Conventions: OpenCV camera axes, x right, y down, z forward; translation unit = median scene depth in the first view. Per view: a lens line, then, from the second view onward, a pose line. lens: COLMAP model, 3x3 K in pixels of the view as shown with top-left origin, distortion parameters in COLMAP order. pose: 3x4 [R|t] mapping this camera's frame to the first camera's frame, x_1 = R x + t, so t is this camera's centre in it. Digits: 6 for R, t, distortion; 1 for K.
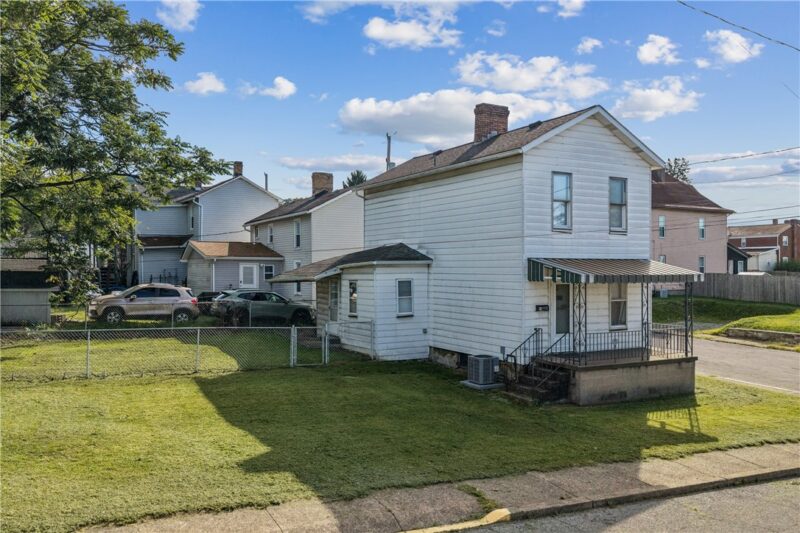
lens RADIAL K [[678.6, 0, 400.0], [0, 678.6, 266.5], [0, 0, 1]] dist [0.008216, 0.000302]
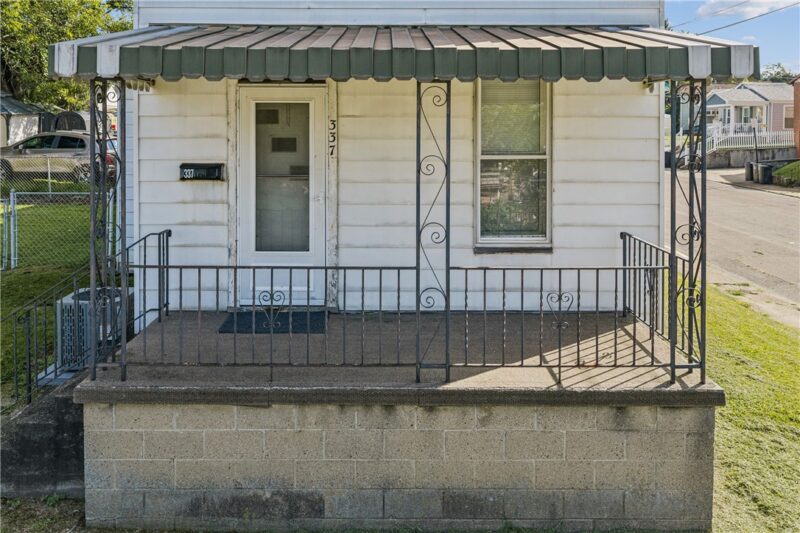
lens RADIAL K [[704.0, 0, 397.7], [0, 704.0, 139.8], [0, 0, 1]] dist [0.007961, 0.005972]
pose [[0.875210, 0.004198, -0.483725, 0.437357], [-0.000231, 0.999966, 0.008262, 0.039456], [0.483744, -0.007119, 0.875181, 0.692855]]
